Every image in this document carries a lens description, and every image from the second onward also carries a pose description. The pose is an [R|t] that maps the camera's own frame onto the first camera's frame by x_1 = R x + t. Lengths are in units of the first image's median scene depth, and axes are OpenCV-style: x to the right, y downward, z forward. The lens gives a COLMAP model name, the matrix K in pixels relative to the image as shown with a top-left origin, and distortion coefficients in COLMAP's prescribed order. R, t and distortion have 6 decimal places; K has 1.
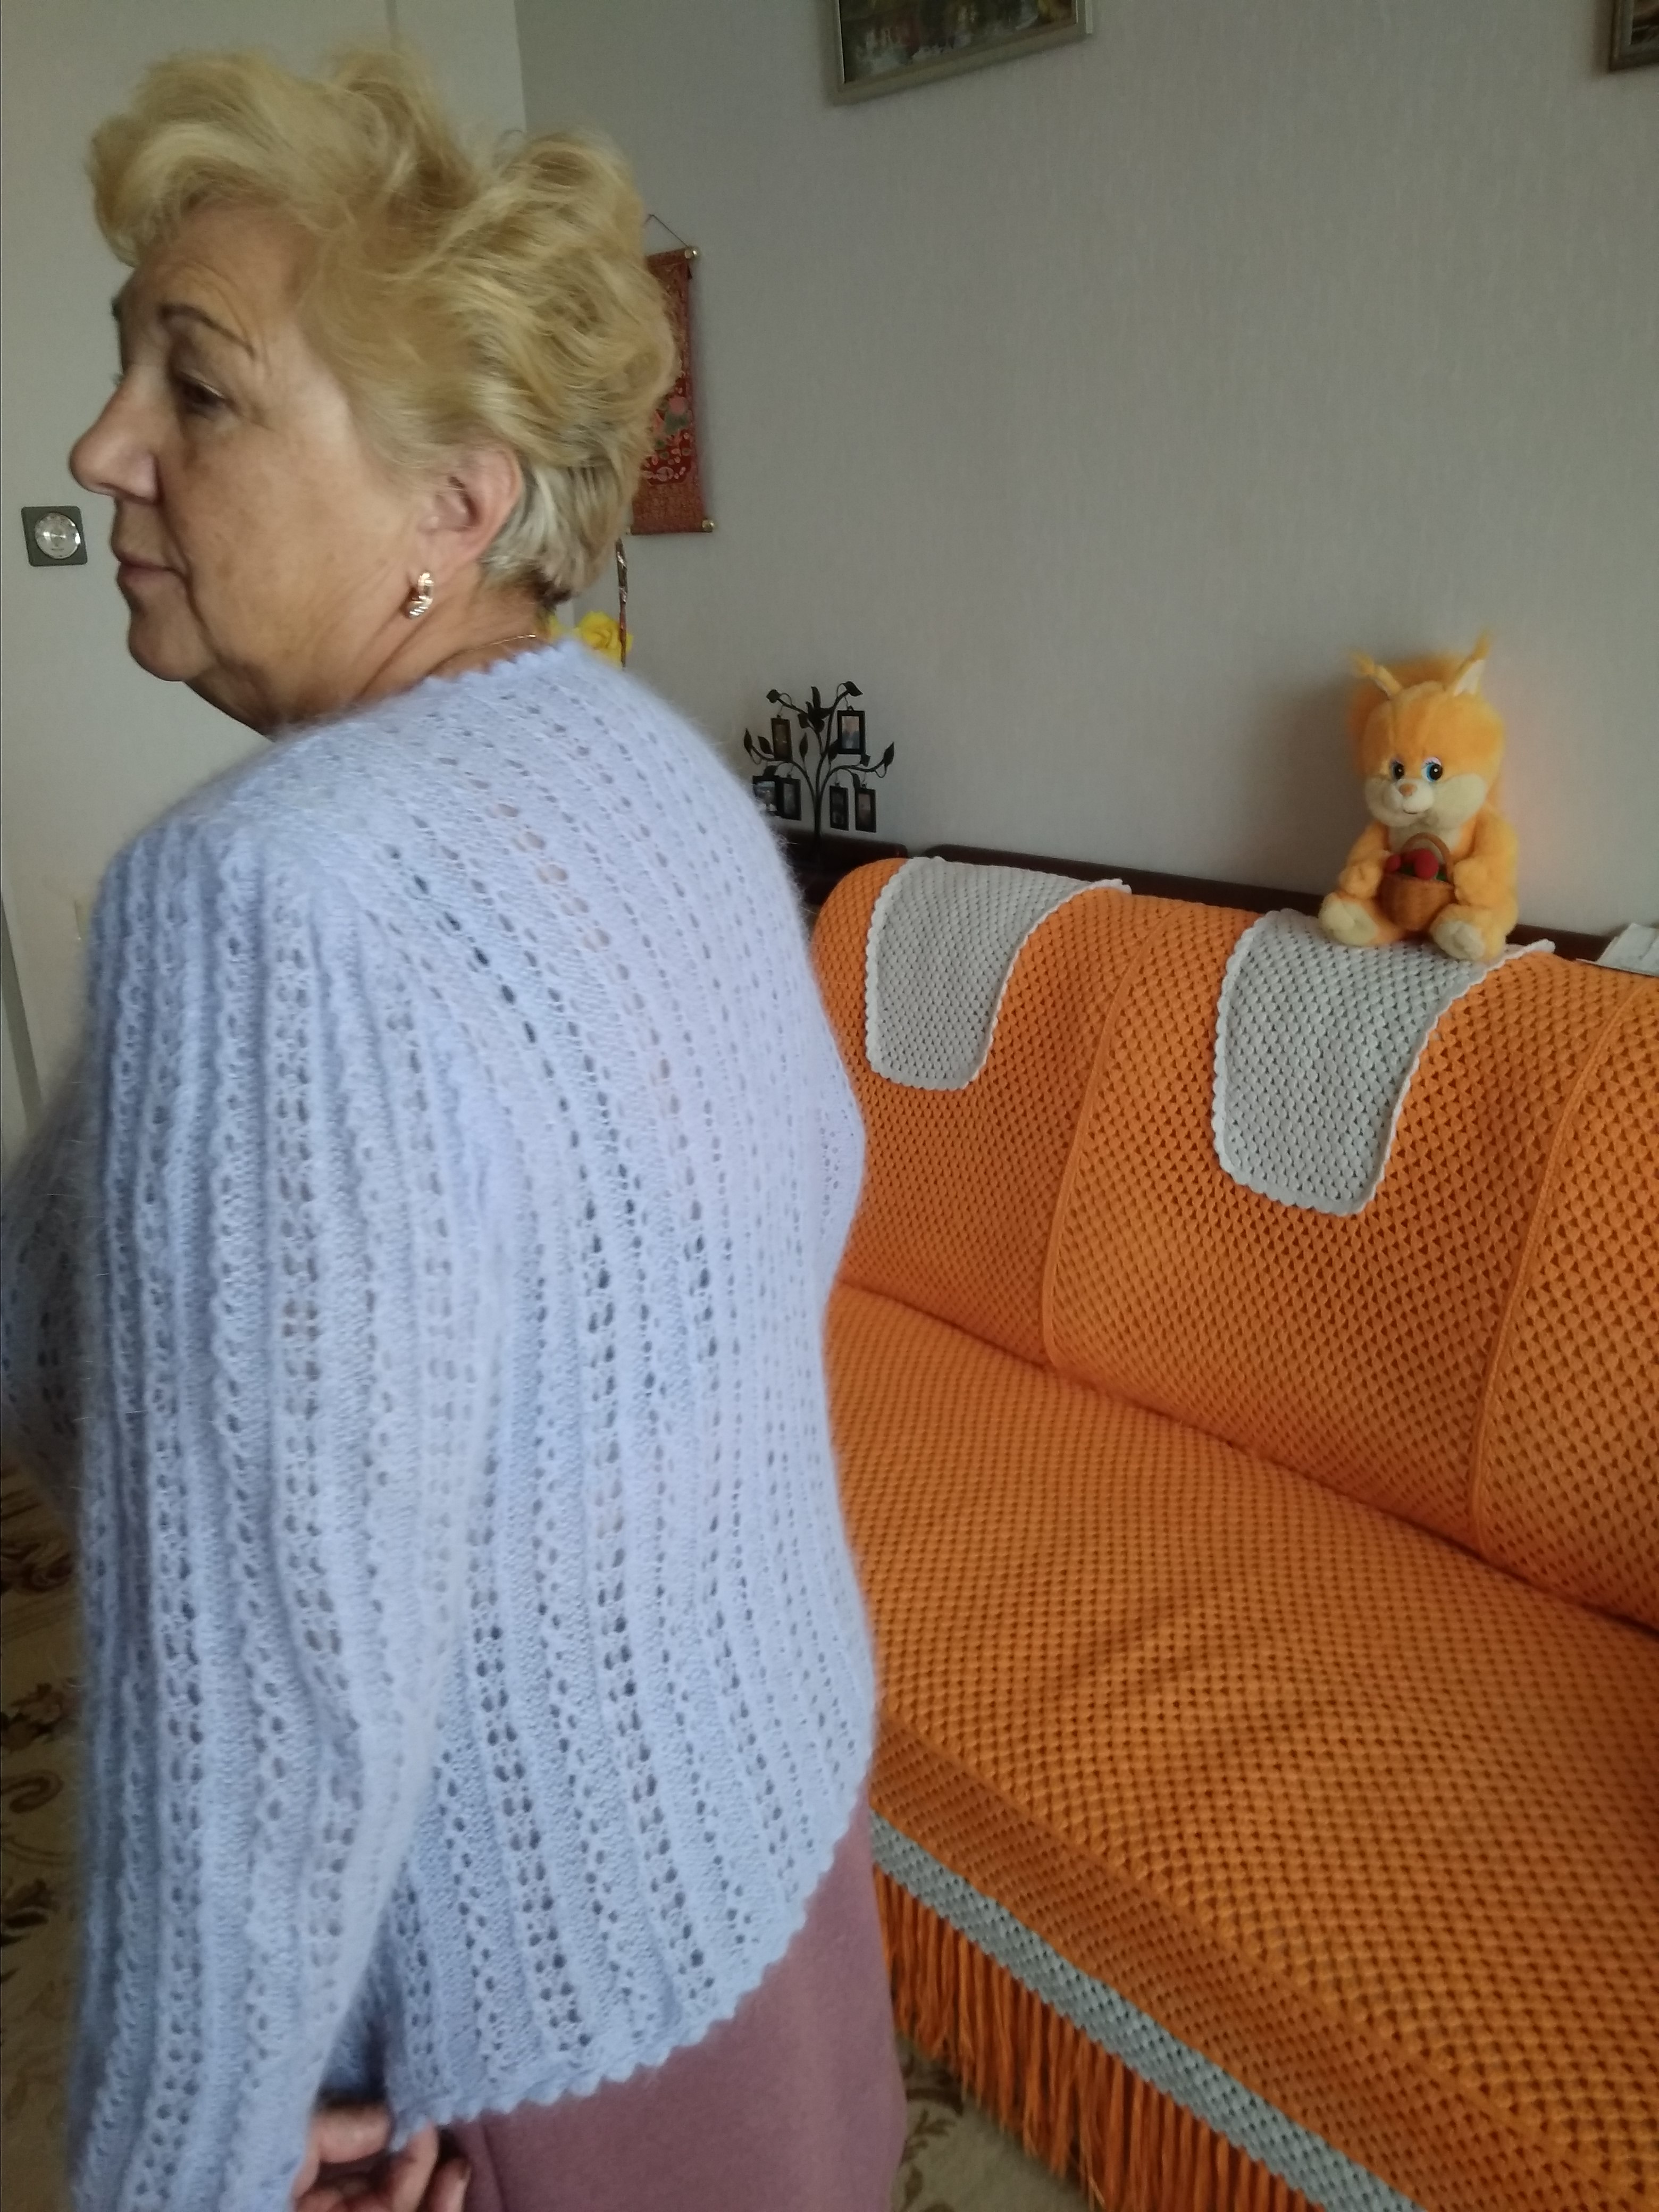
lens RADIAL K [[1765.9, 0, 826.9], [0, 1765.9, 1142.9], [0, 0, 1]] dist [0.066326, -0.139714]
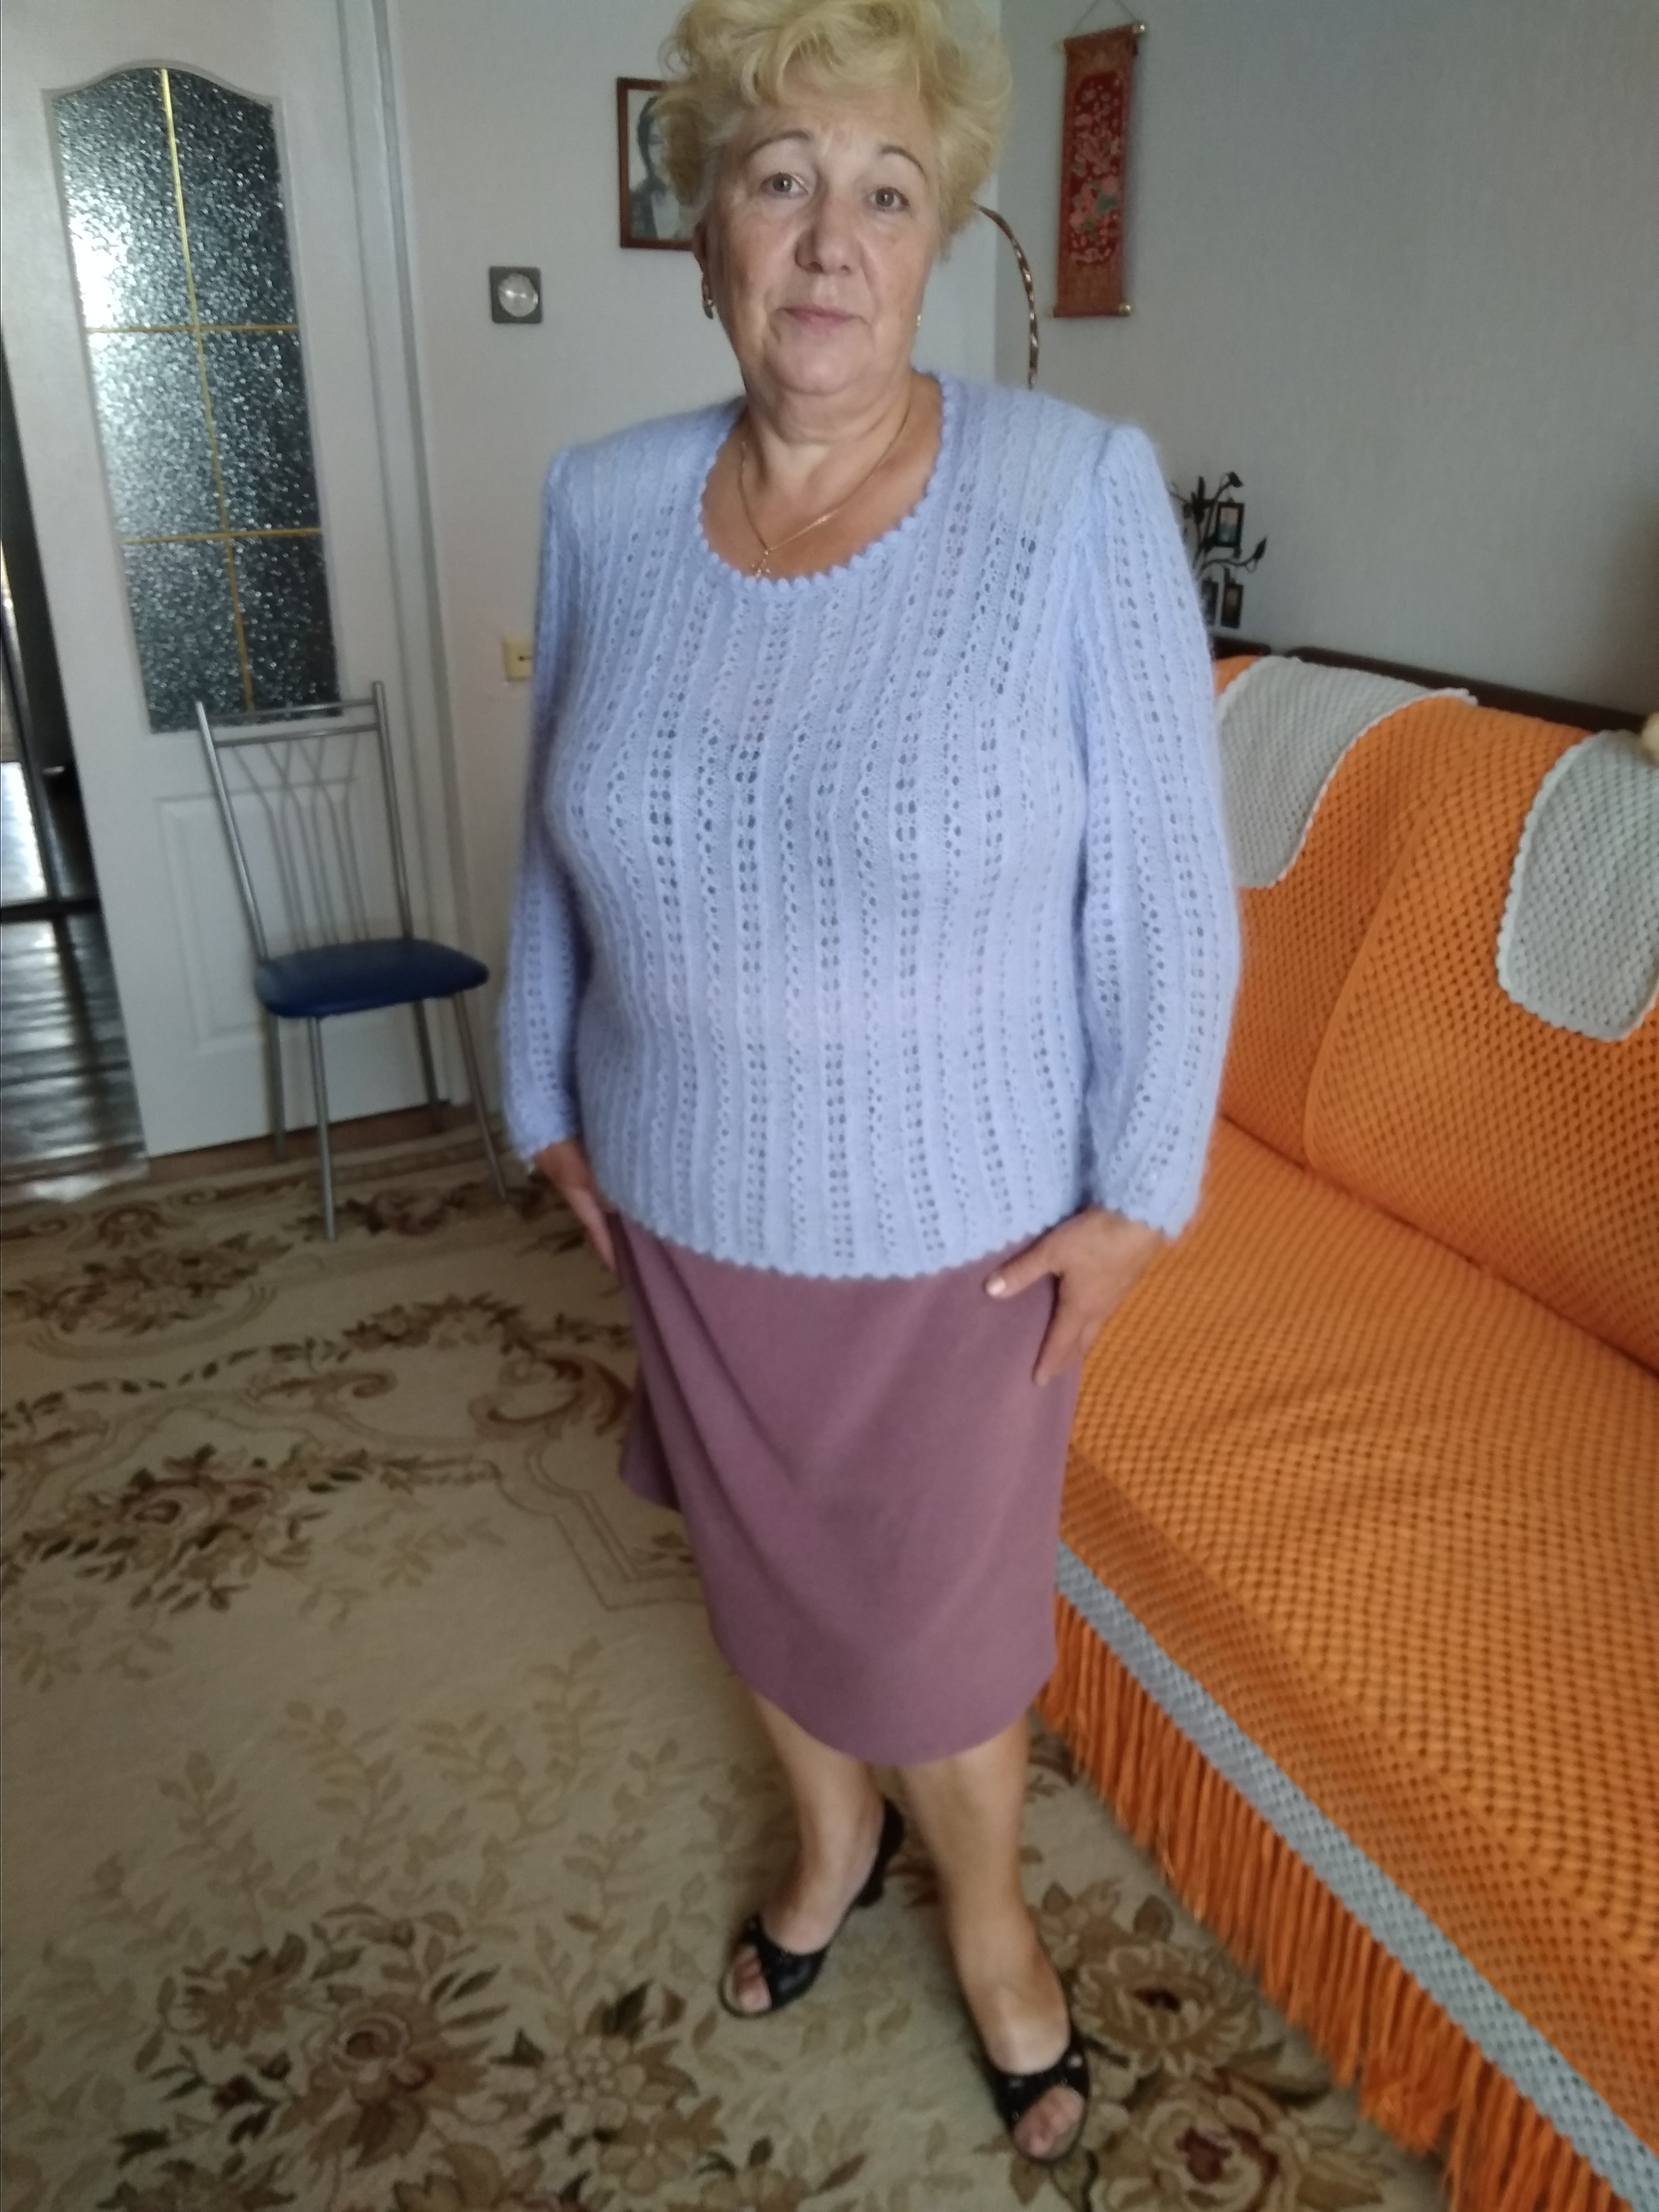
lens RADIAL K [[1765.9, 0, 826.9], [0, 1765.9, 1142.9], [0, 0, 1]] dist [0.066326, -0.139714]
pose [[0.962105, 0.145029, -0.230912, 0.112854], [-0.122595, 0.986477, 0.108781, 0.043432], [0.243566, -0.076350, 0.966875, -0.070586]]
